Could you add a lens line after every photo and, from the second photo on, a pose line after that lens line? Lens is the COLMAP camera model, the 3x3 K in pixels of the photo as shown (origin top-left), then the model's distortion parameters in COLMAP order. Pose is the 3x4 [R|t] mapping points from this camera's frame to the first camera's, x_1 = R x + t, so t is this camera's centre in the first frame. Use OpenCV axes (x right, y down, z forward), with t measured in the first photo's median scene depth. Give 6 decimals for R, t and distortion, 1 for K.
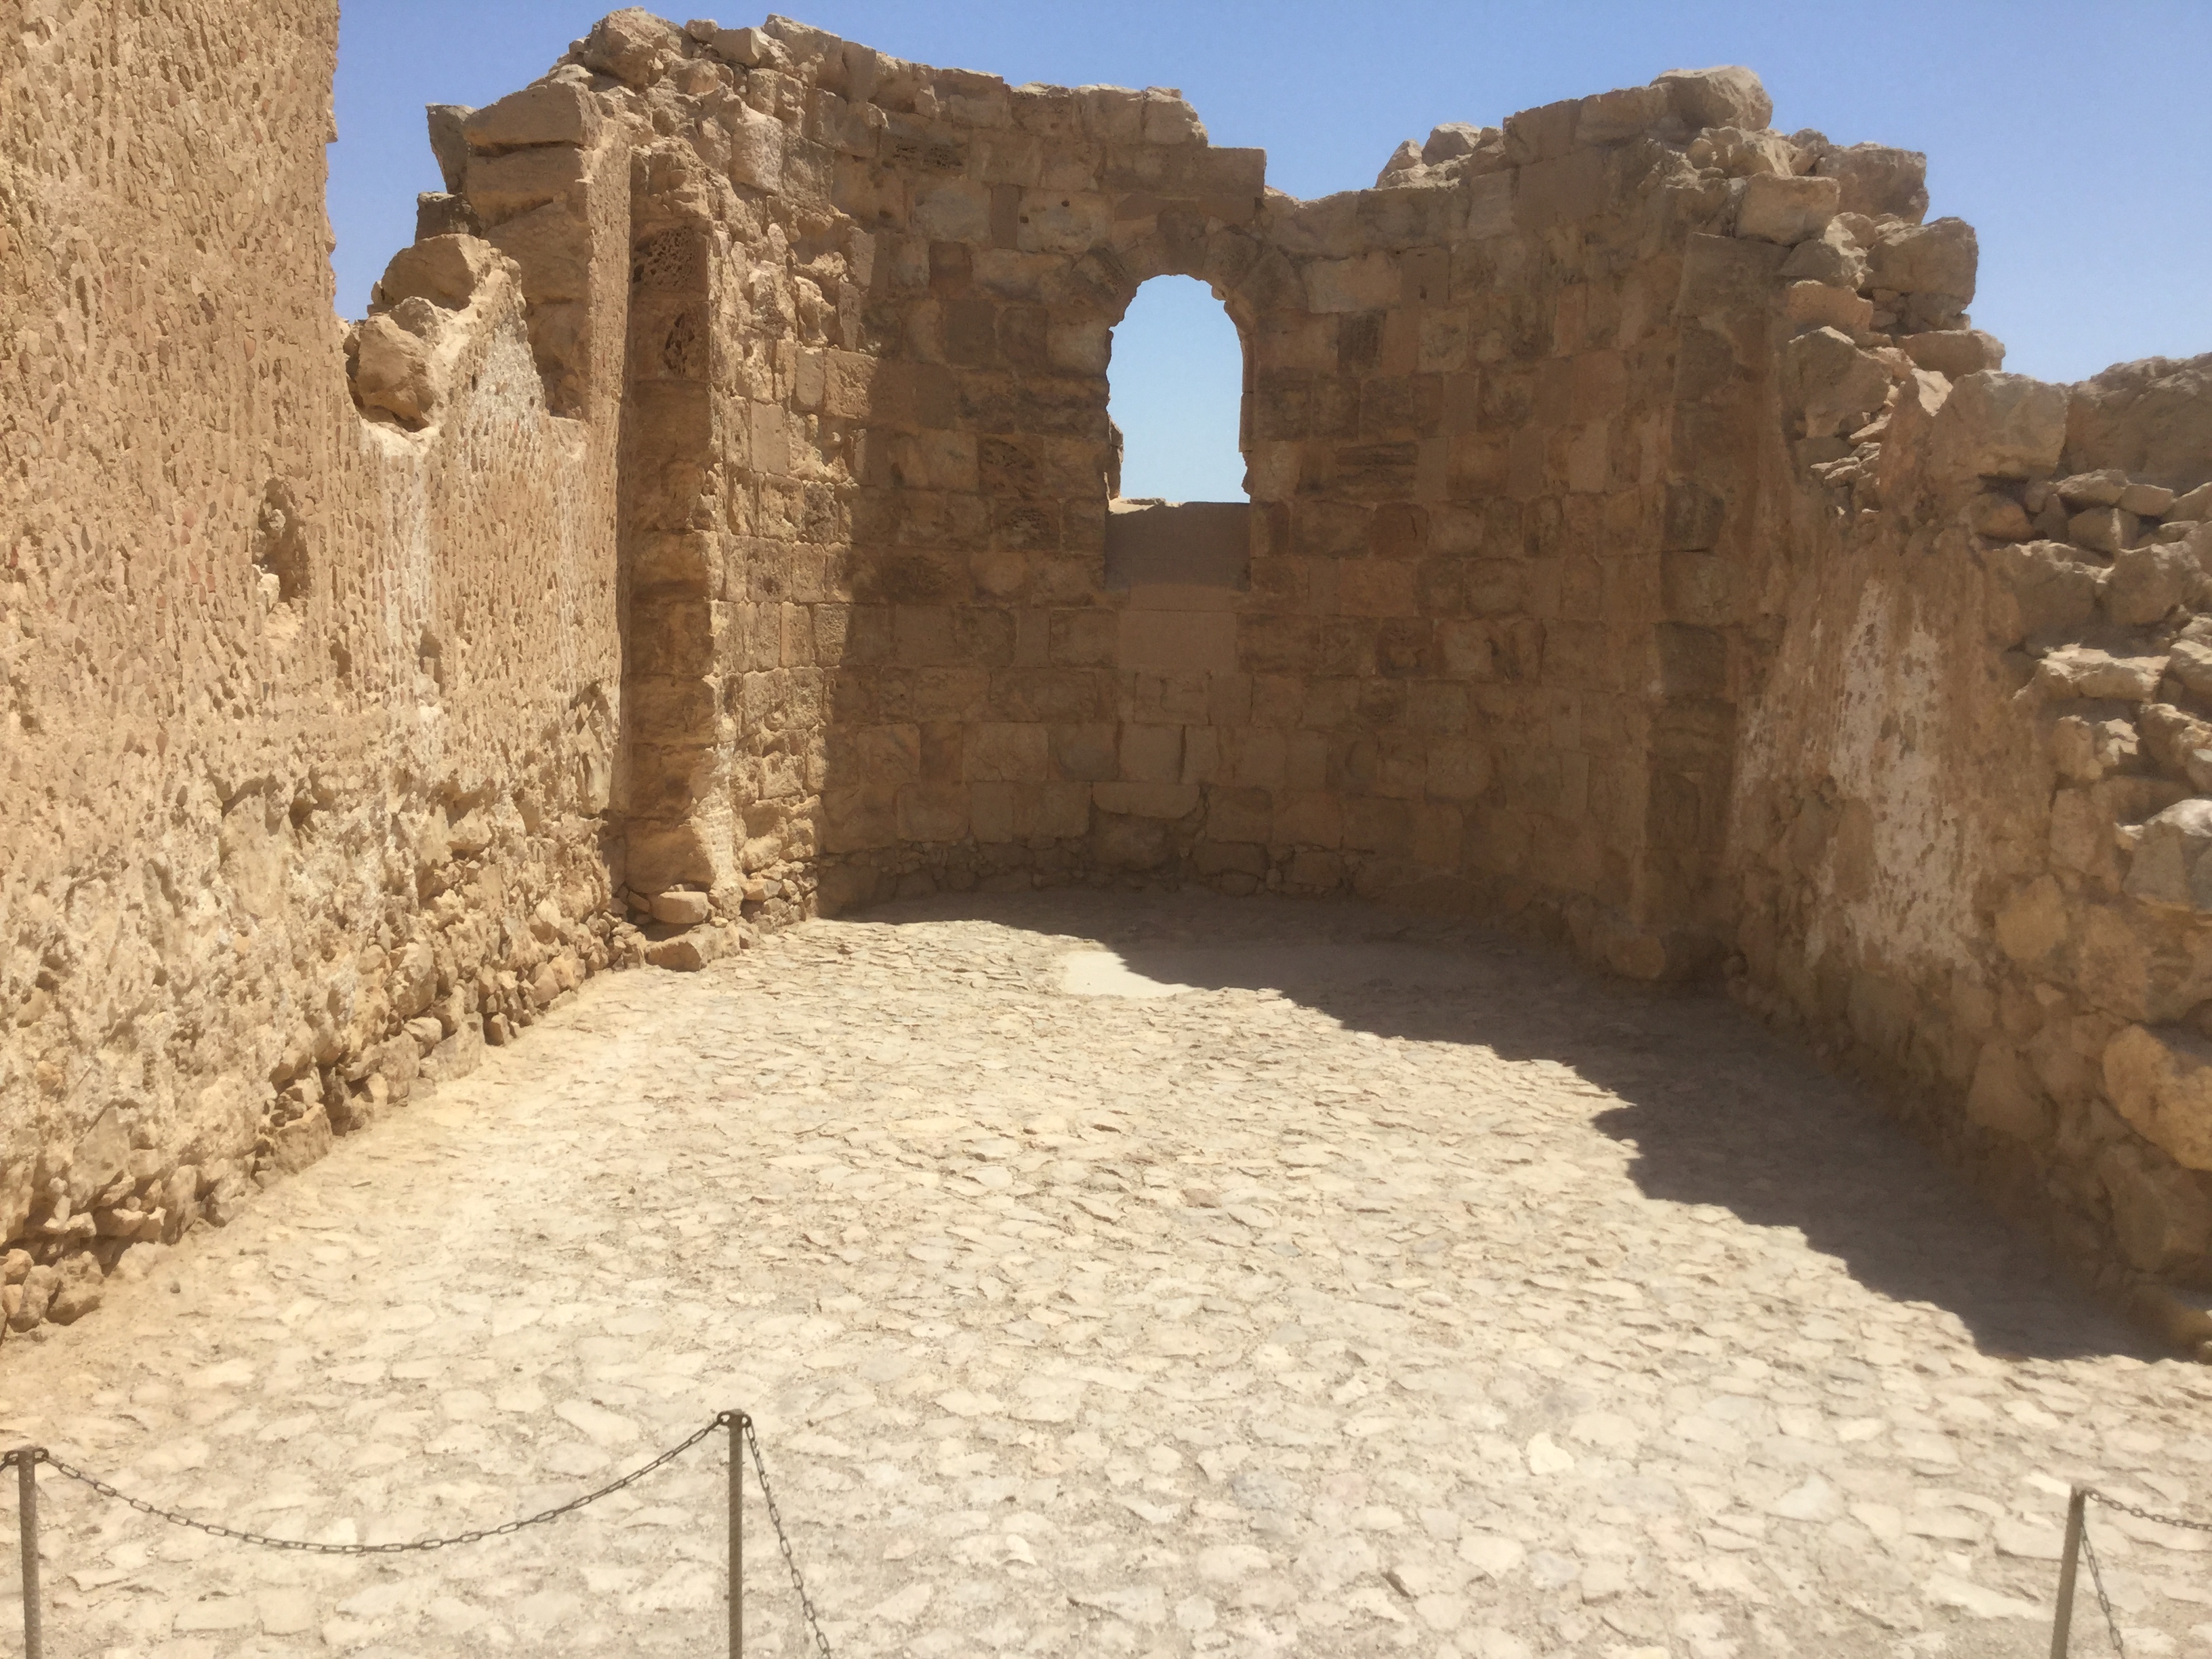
lens RADIAL K [[2014.8, 0, 1106.0], [0, 2014.8, 829.5], [0, 0, 1]] dist [0.102348, -0.145145]
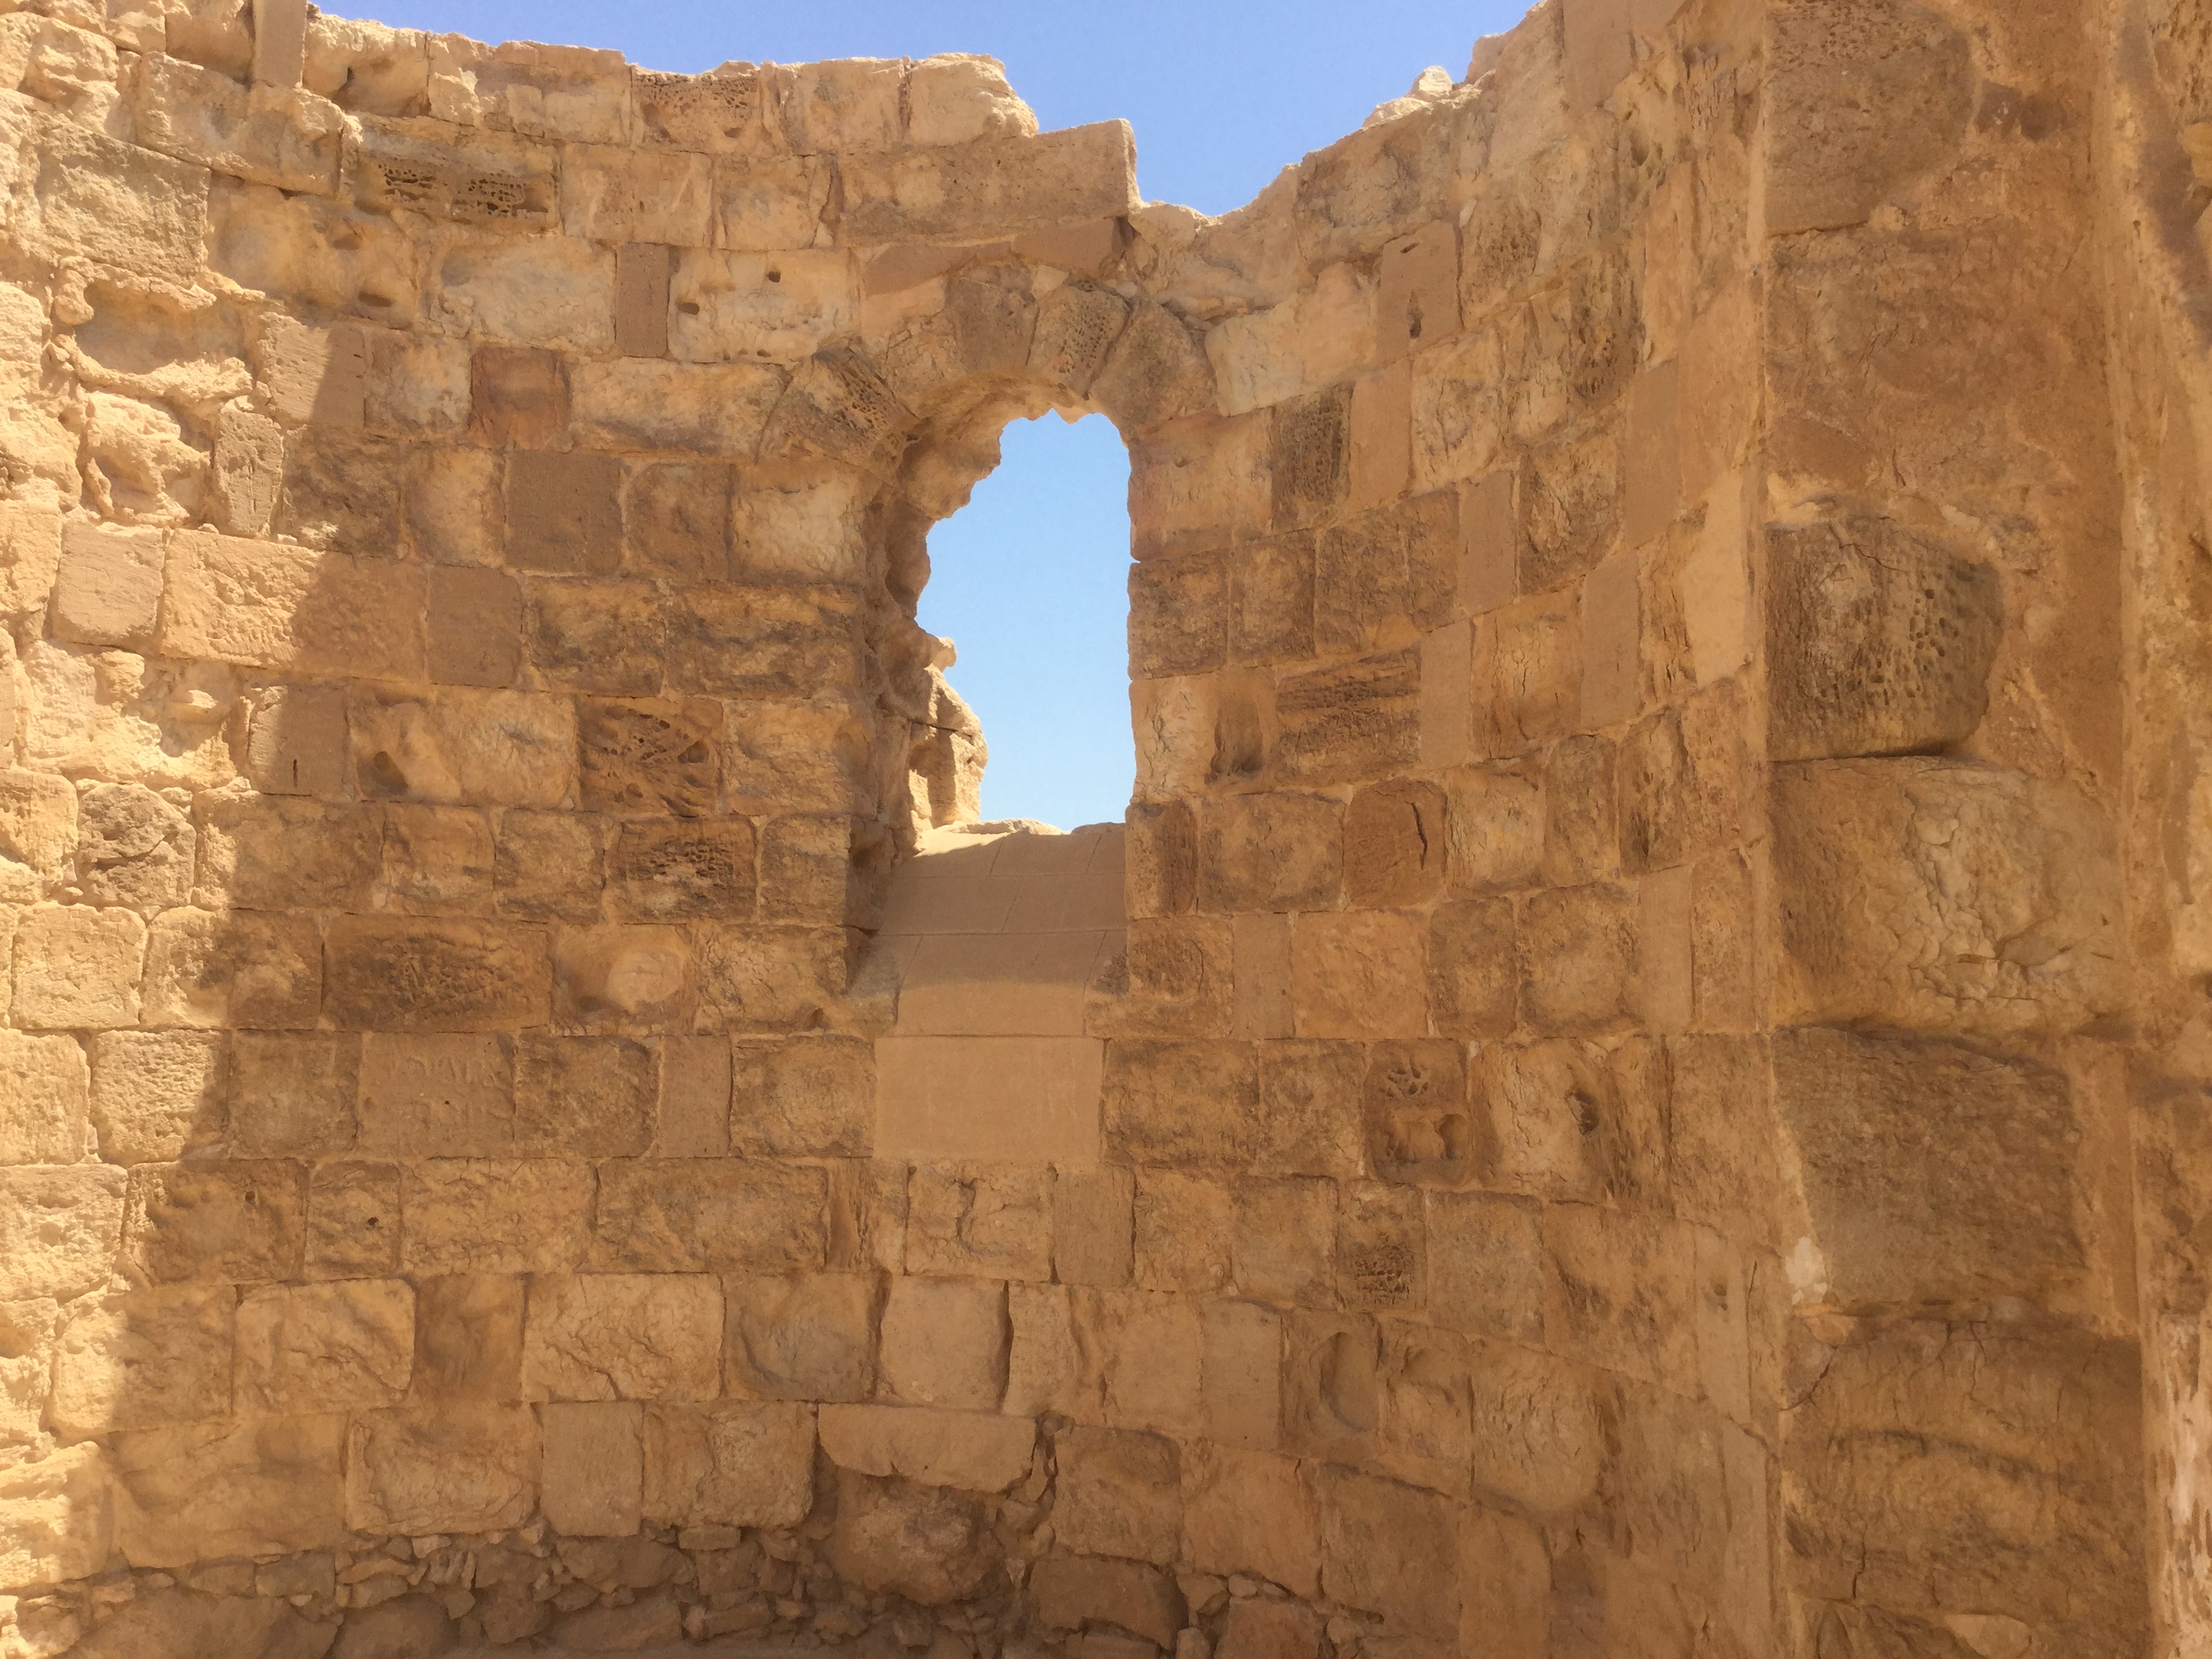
lens RADIAL K [[1987.2, 0, 1108.9], [0, 1987.2, 806.7], [0, 0, 1]] dist [0.093082, -0.165050]
pose [[0.950593, -0.053268, -0.305835, 0.218024], [-0.021408, 0.971575, -0.235761, -0.052519], [0.309700, 0.230660, 0.922432, 0.582606]]
